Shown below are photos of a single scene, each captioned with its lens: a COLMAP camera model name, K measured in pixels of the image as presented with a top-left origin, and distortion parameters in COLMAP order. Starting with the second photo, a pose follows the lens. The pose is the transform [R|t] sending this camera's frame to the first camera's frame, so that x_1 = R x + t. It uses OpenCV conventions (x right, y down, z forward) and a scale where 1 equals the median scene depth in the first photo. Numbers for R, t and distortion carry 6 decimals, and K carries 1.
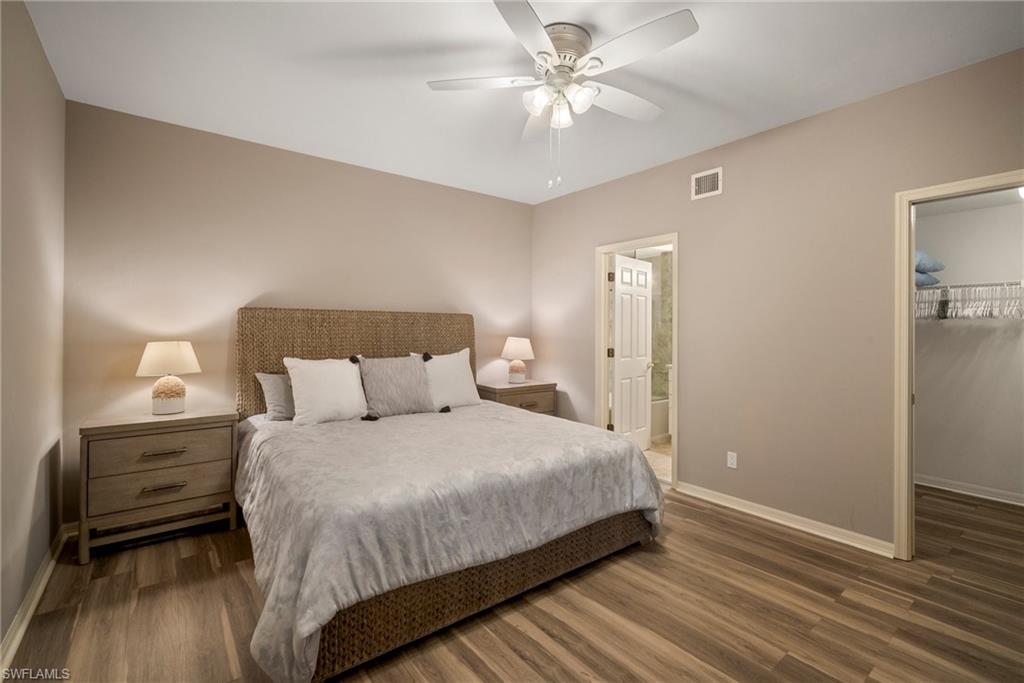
lens RADIAL K [[452.8, 0, 516.8], [0, 452.8, 333.8], [0, 0, 1]] dist [-0.012859, 0.004051]
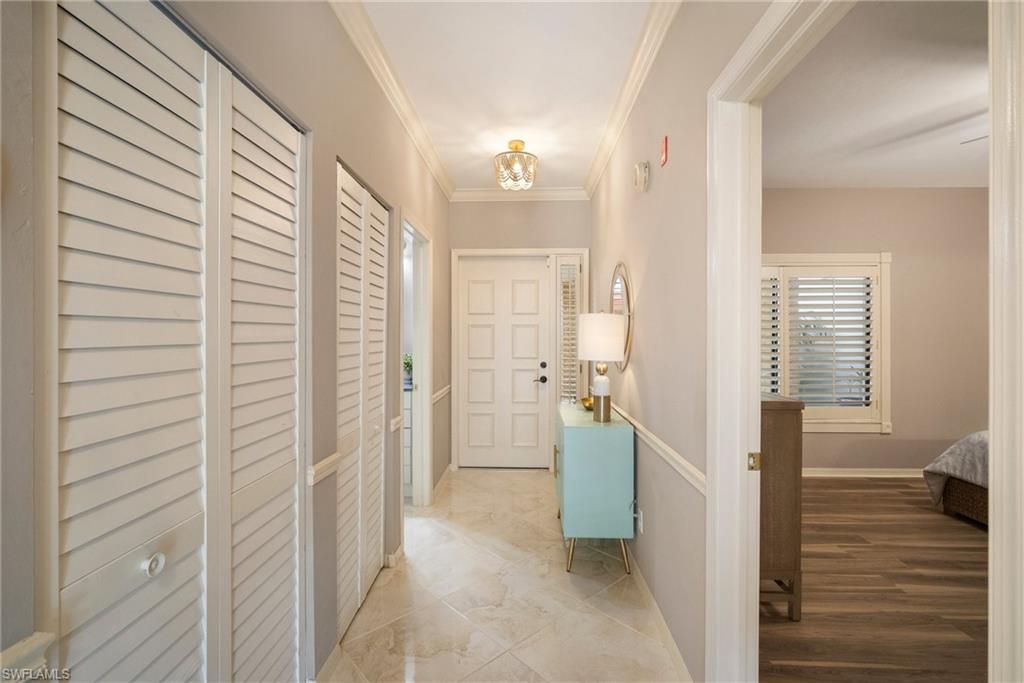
lens RADIAL K [[452.8, 0, 509.6], [0, 452.8, 336.3], [0, 0, 1]] dist [-0.012859, 0.004051]
pose [[-0.646364, -0.006289, -0.763003, 1.651207], [-0.011269, 0.999936, 0.001305, -0.005279], [0.762946, 0.009442, -0.646394, 0.514866]]
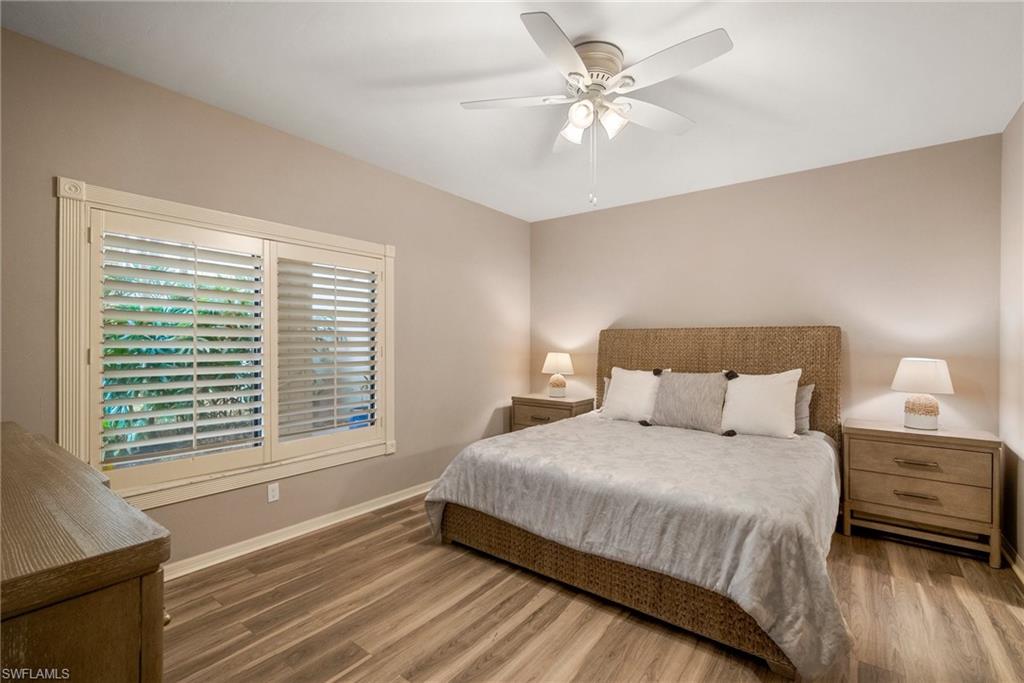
lens RADIAL K [[452.8, 0, 515.1], [0, 452.8, 343.0], [0, 0, 1]] dist [-0.012859, 0.004051]
pose [[0.250218, -0.002805, -0.968185, 0.949142], [-0.008757, 0.999948, -0.005160, -0.011811], [0.968150, 0.009769, 0.250181, 0.528000]]
